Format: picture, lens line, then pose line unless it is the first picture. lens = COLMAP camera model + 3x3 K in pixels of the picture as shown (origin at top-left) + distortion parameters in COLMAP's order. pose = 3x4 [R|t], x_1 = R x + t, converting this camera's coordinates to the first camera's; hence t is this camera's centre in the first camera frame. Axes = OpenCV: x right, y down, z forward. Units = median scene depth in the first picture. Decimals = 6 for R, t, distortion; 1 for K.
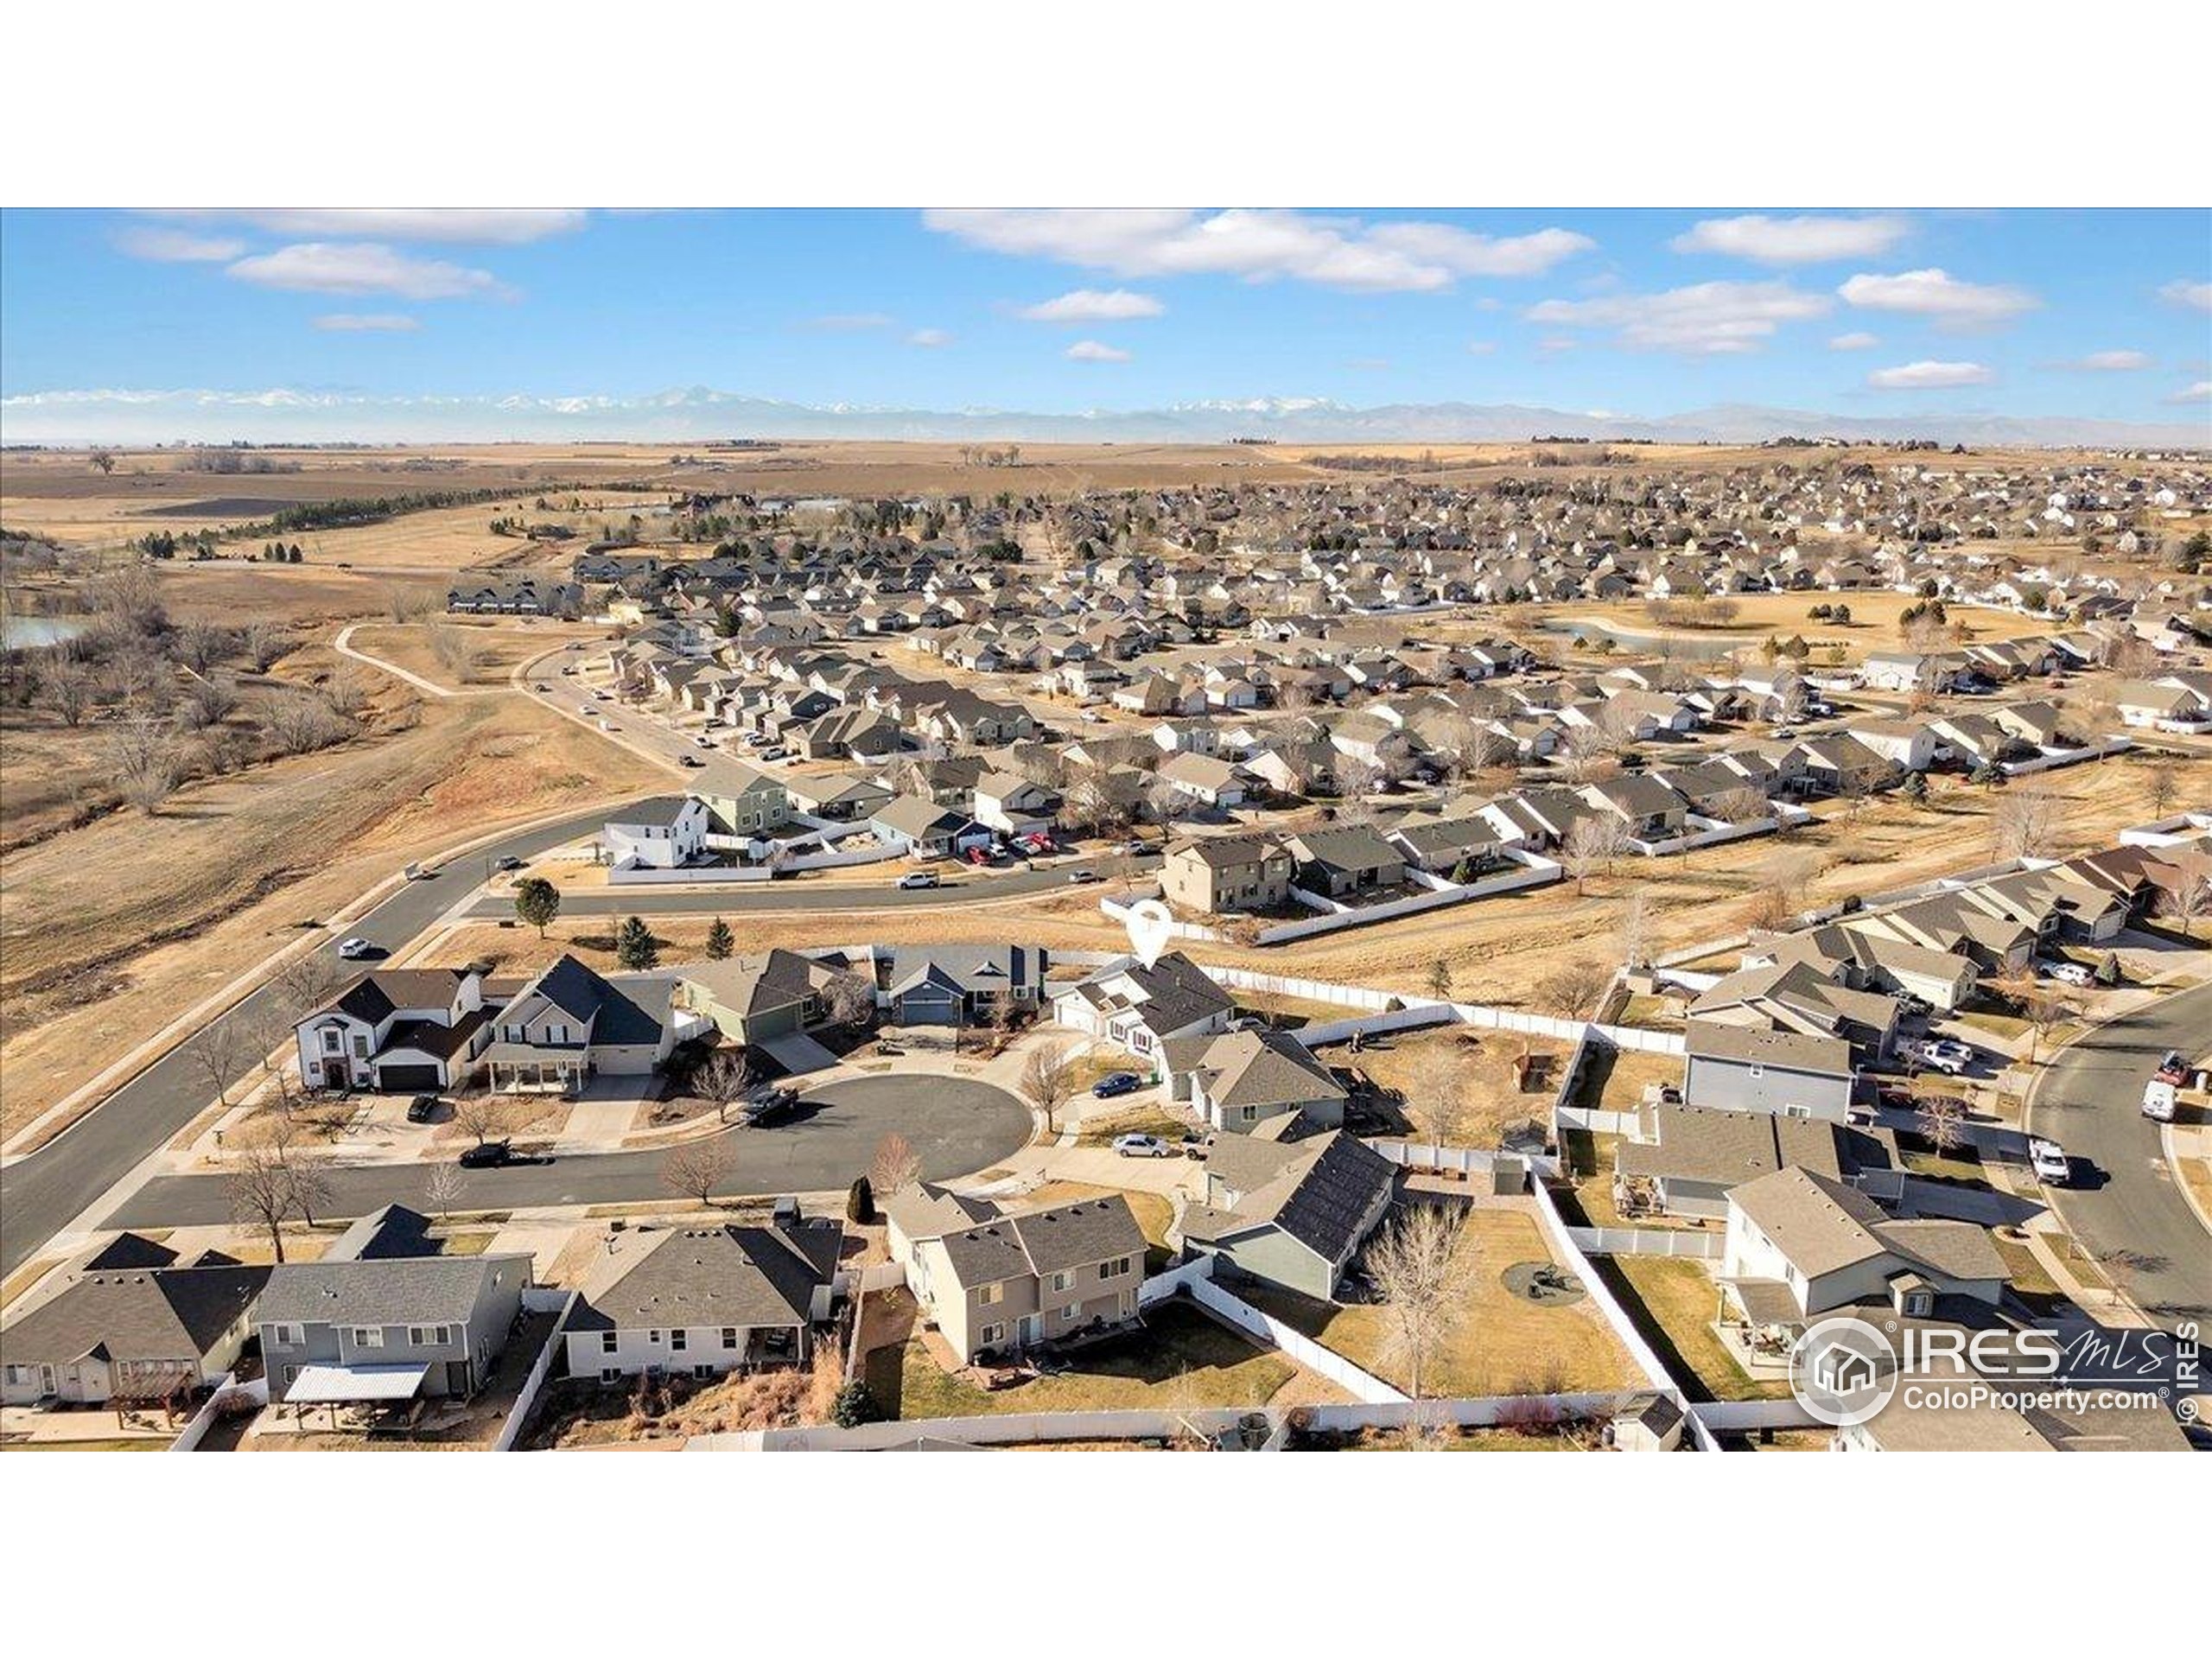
lens RADIAL K [[1592.1, 0, 1100.1], [0, 1592.1, 836.6], [0, 0, 1]] dist [0.082245, -0.072519]
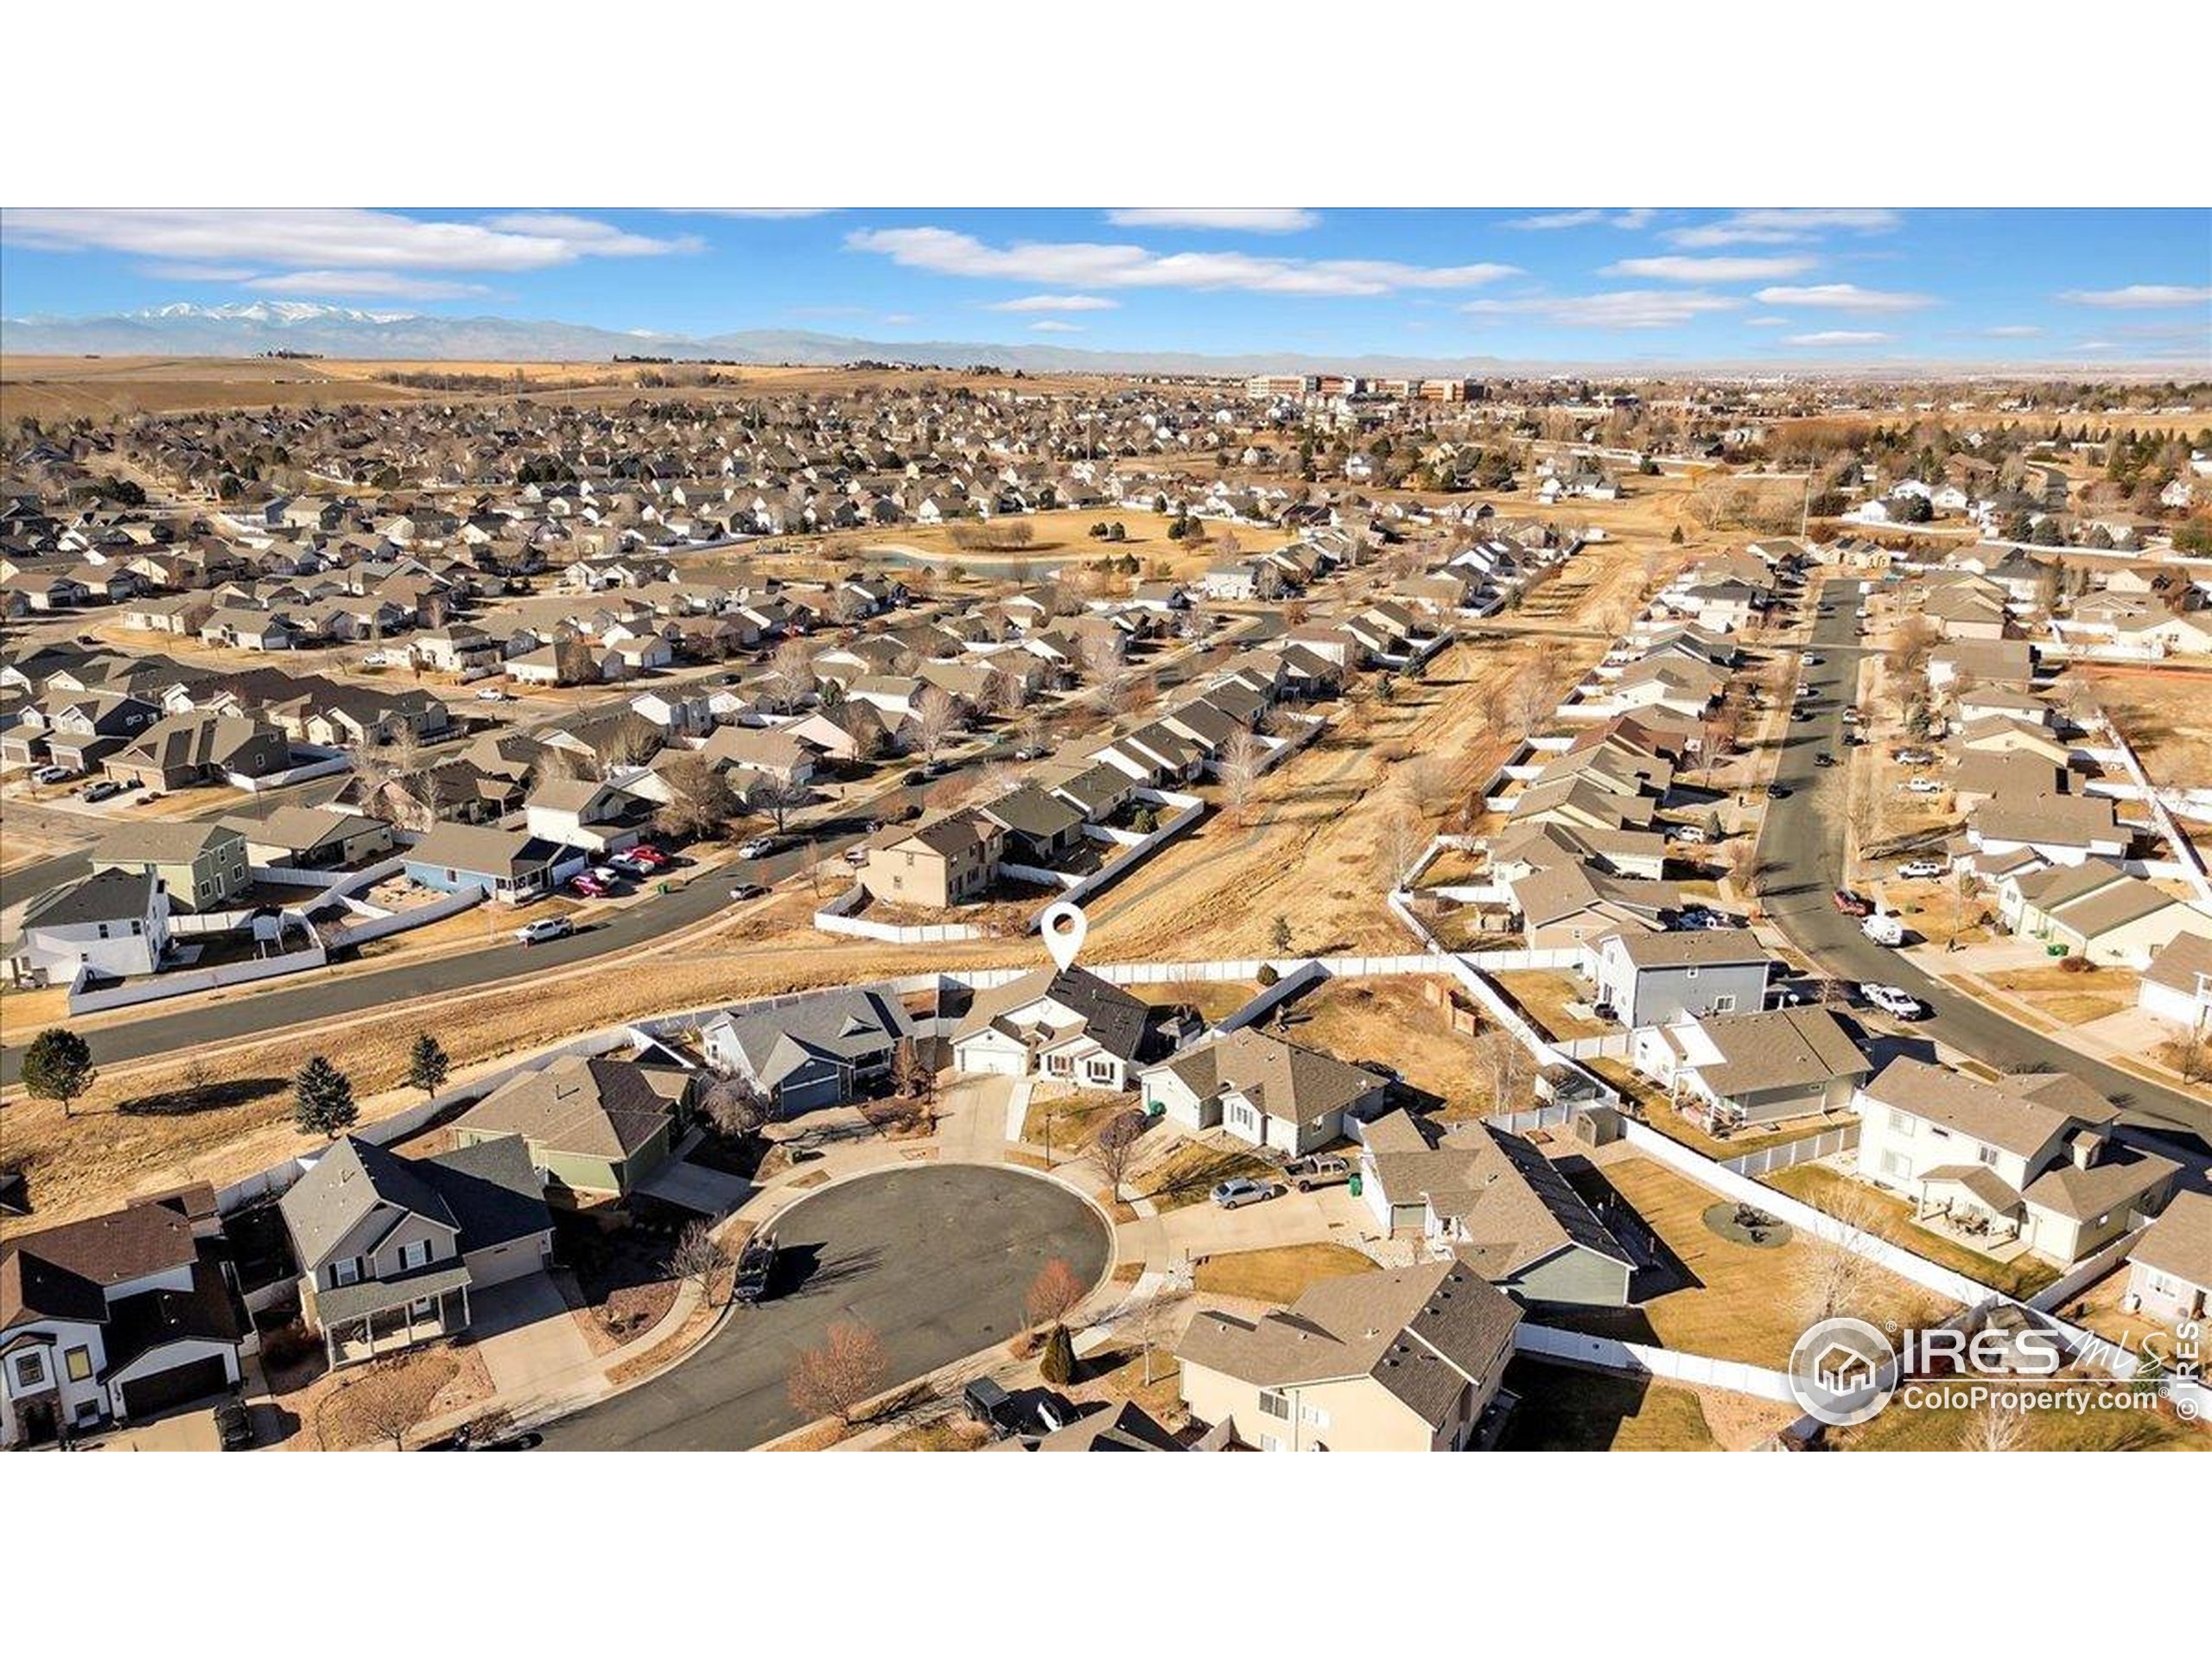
lens RADIAL K [[1592.1, 0, 1100.1], [0, 1592.1, 836.6], [0, 0, 1]] dist [0.082245, -0.072519]
pose [[0.848583, -0.148529, 0.507786, -0.289804], [0.124777, 0.988895, 0.080734, -0.050075], [-0.514138, -0.005149, 0.857692, 0.184875]]
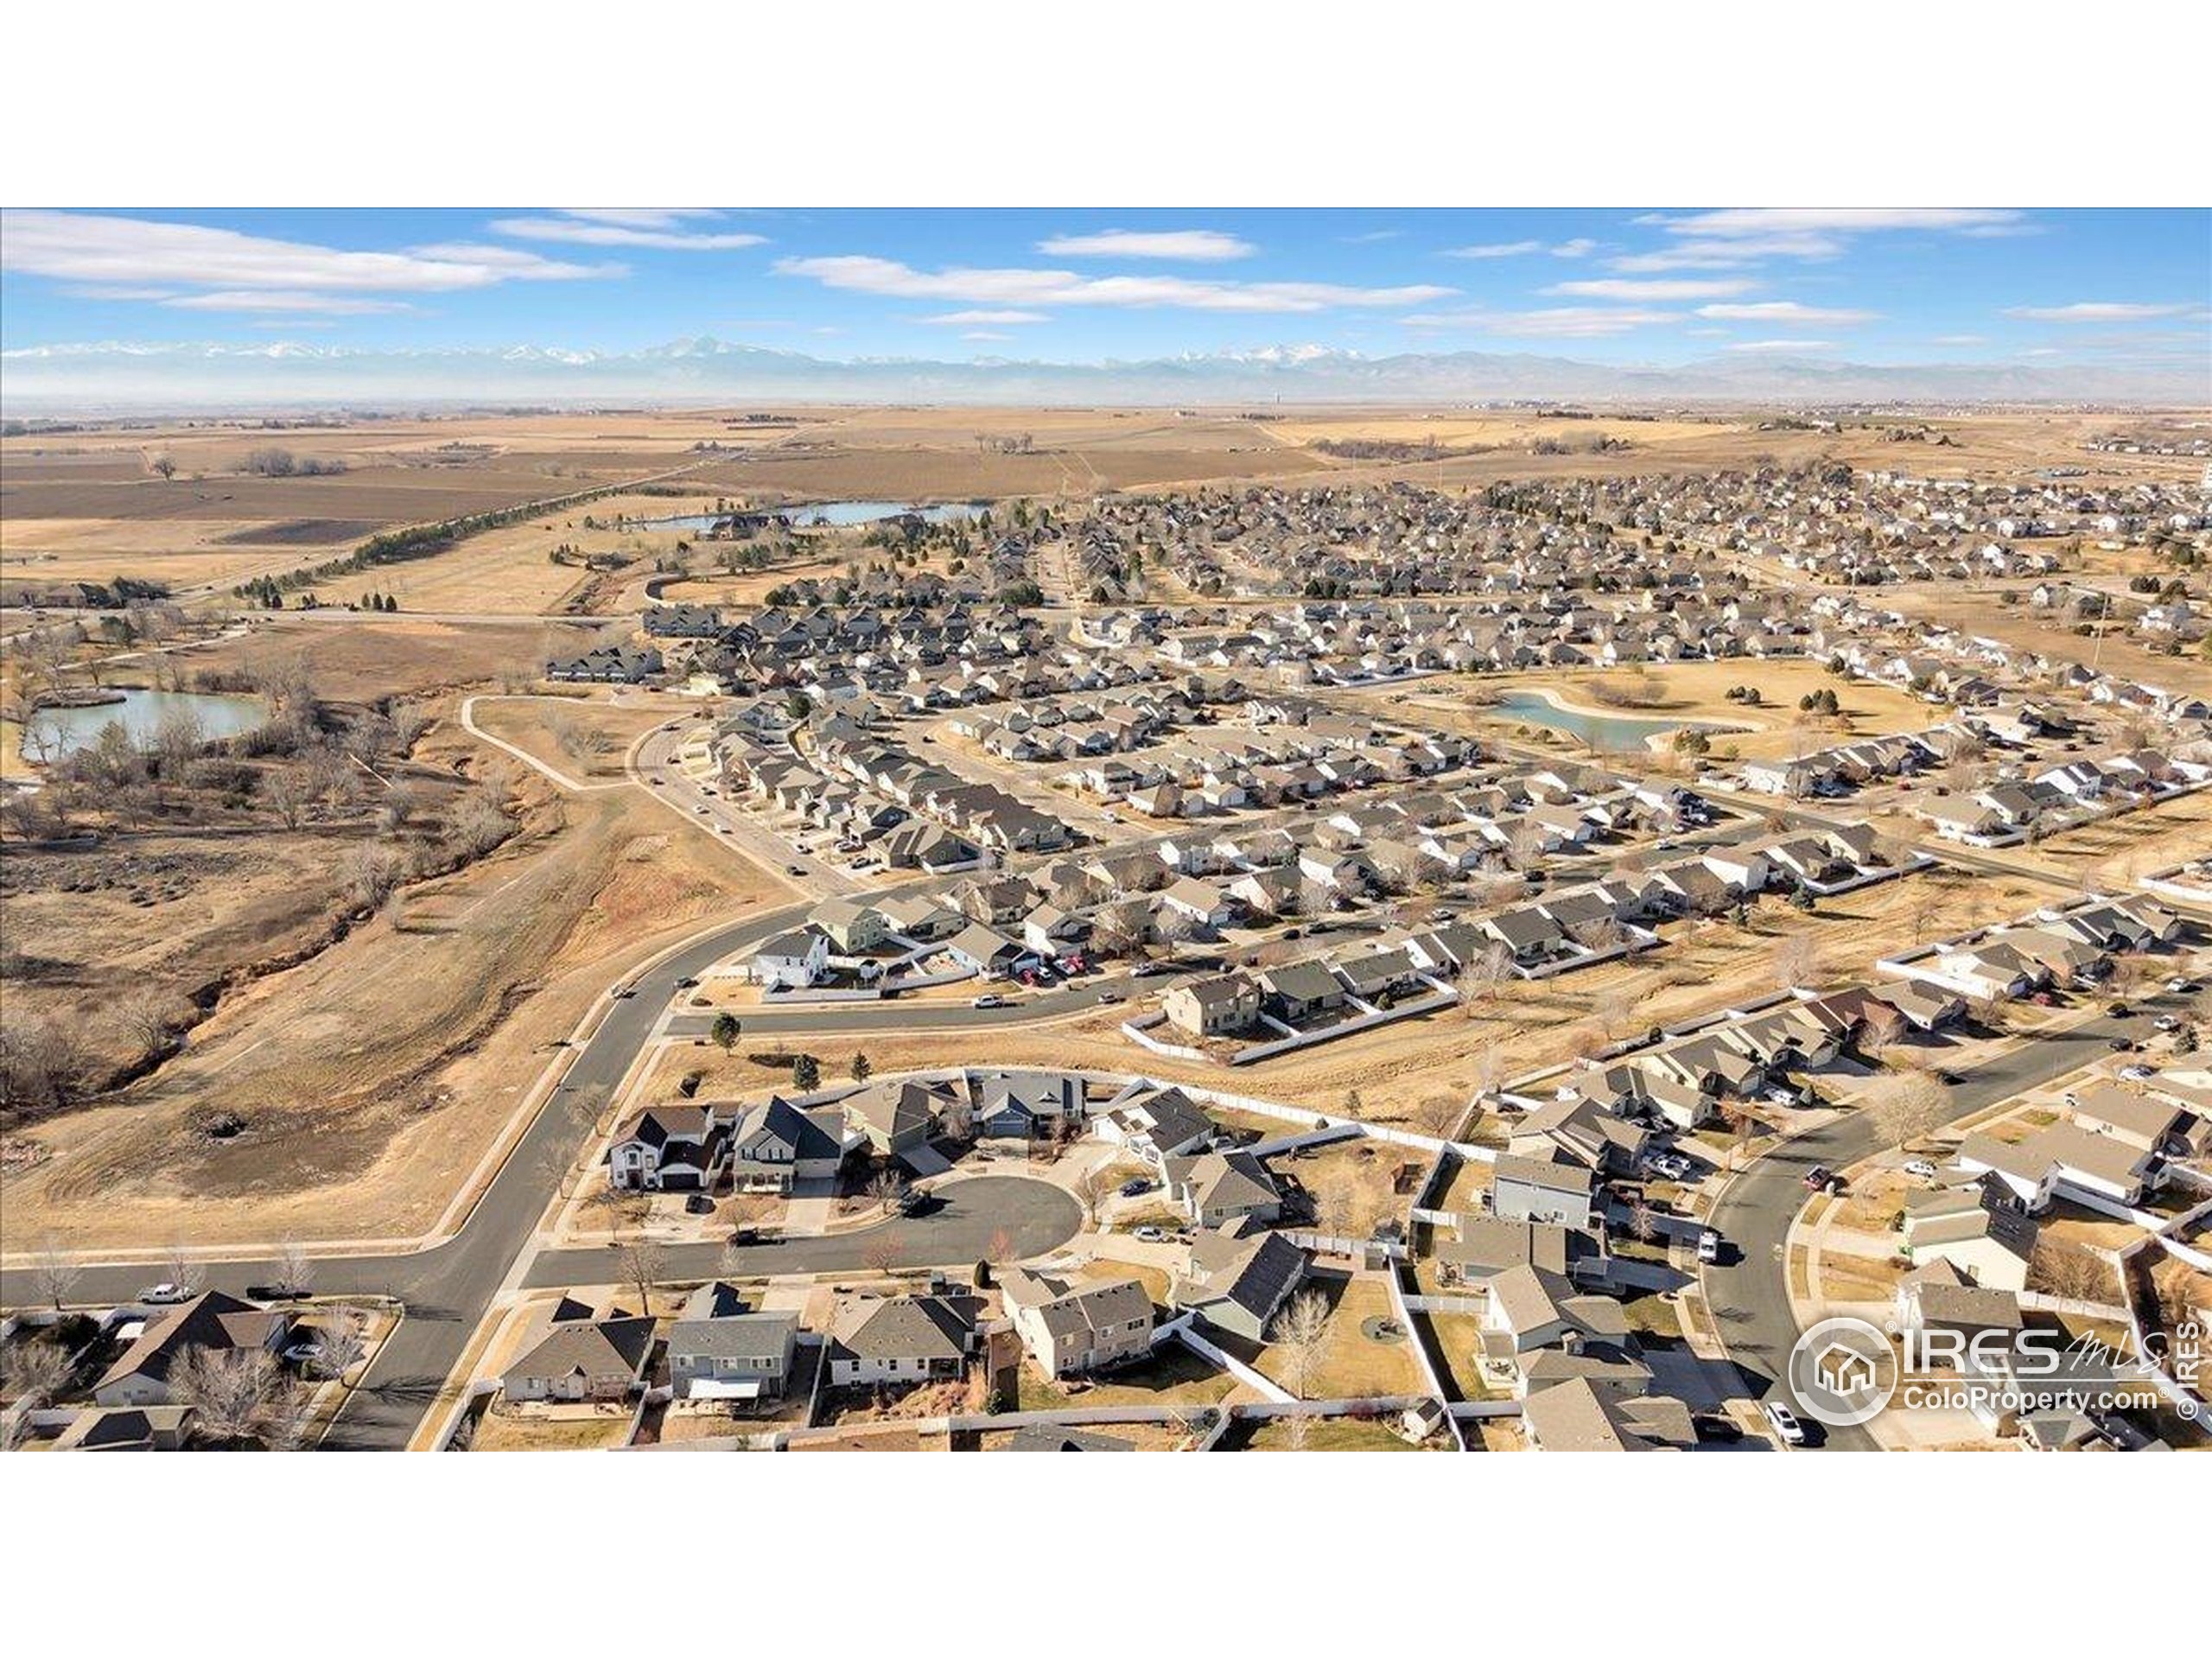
lens RADIAL K [[1592.1, 0, 1100.1], [0, 1592.1, 836.6], [0, 0, 1]] dist [0.082245, -0.072519]
pose [[0.999980, -0.000210, -0.006385, -0.009670], [0.000400, 0.999558, 0.029712, -0.161309], [0.006376, -0.029714, 0.999538, -0.377963]]
